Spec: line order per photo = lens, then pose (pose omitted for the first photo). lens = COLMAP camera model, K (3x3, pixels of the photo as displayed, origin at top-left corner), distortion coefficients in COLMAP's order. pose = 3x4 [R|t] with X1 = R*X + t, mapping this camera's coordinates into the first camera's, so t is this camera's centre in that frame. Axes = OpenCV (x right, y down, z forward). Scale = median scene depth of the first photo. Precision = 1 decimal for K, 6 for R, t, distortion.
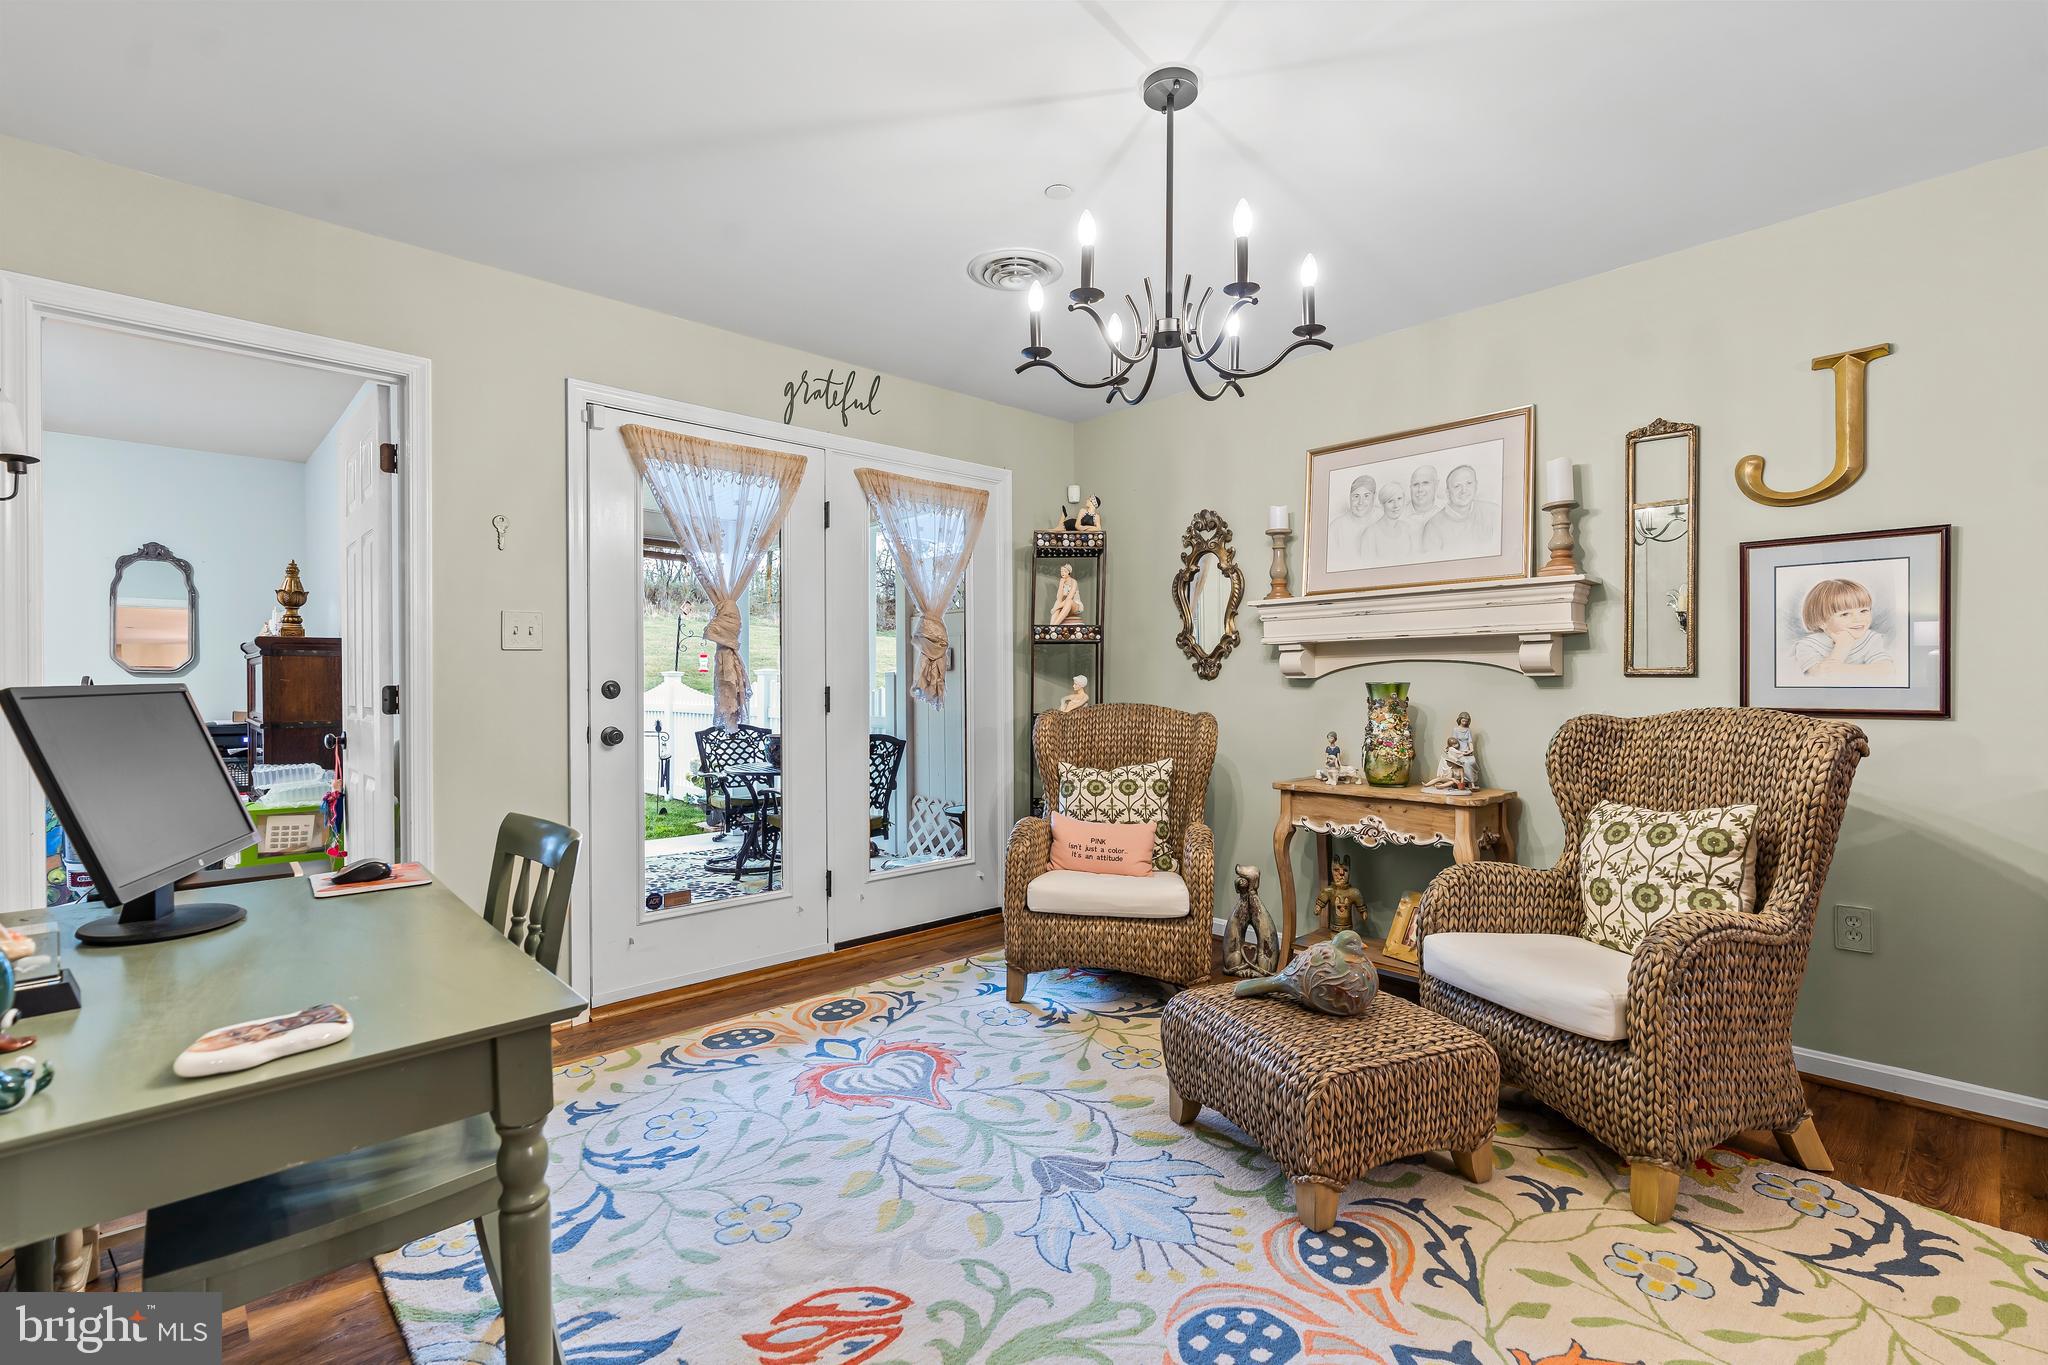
lens RADIAL K [[925.4, 0, 1024.9], [0, 925.4, 684.9], [0, 0, 1]] dist [-0.010739, 0.004567]
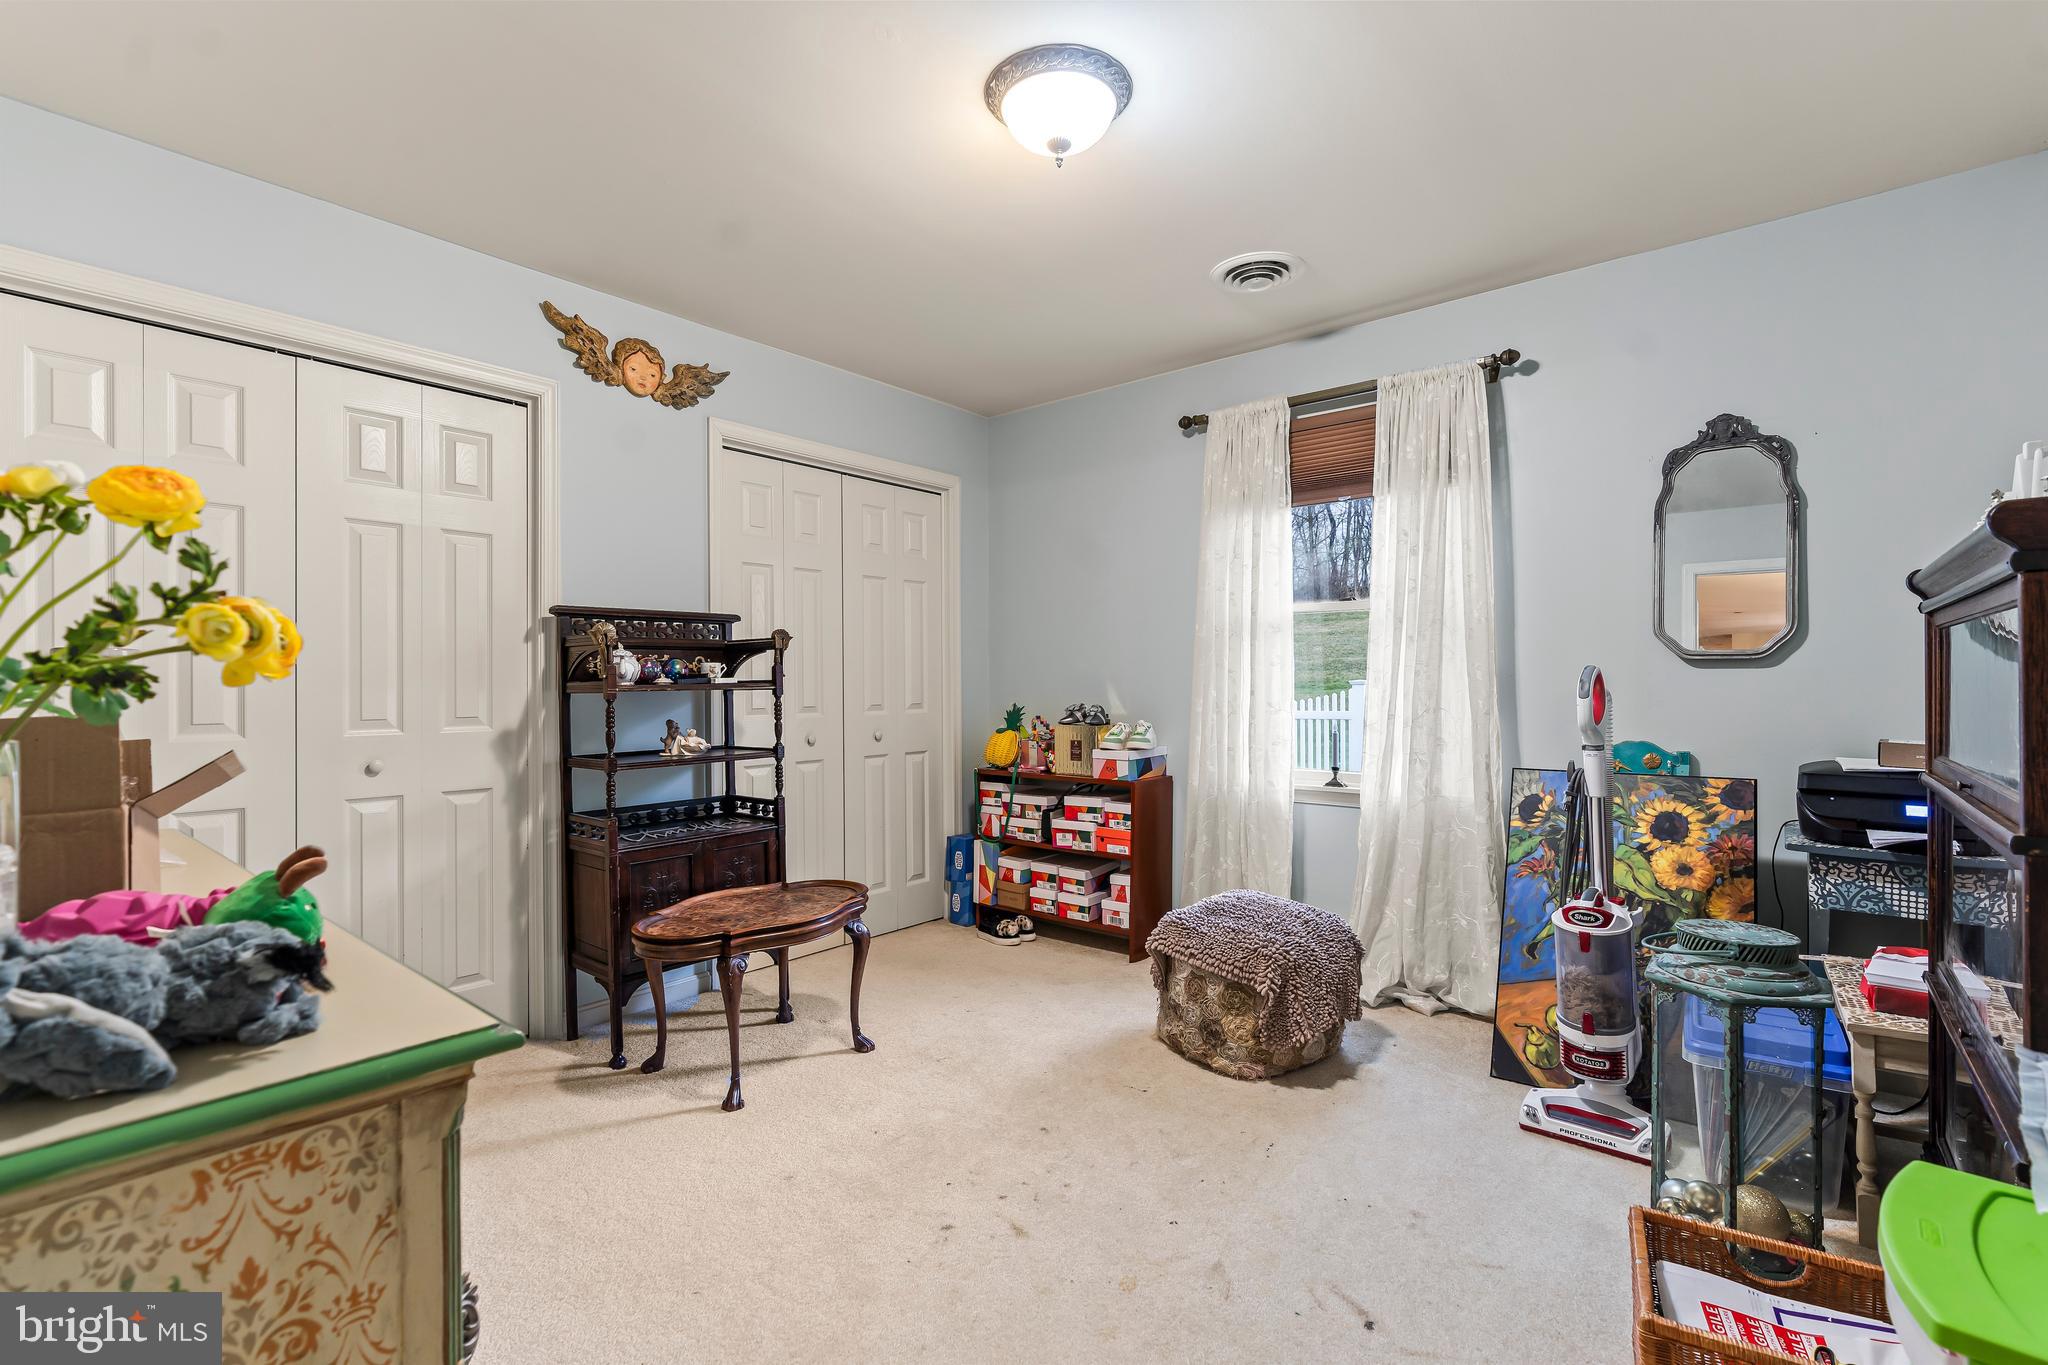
lens RADIAL K [[925.4, 0, 1024.9], [0, 925.4, 684.9], [0, 0, 1]] dist [-0.010739, 0.004567]
pose [[0.123991, 0.003727, -0.992276, -0.844035], [0.000522, 0.999993, 0.003821, -0.000562], [0.992283, -0.000991, 0.123988, 0.959186]]
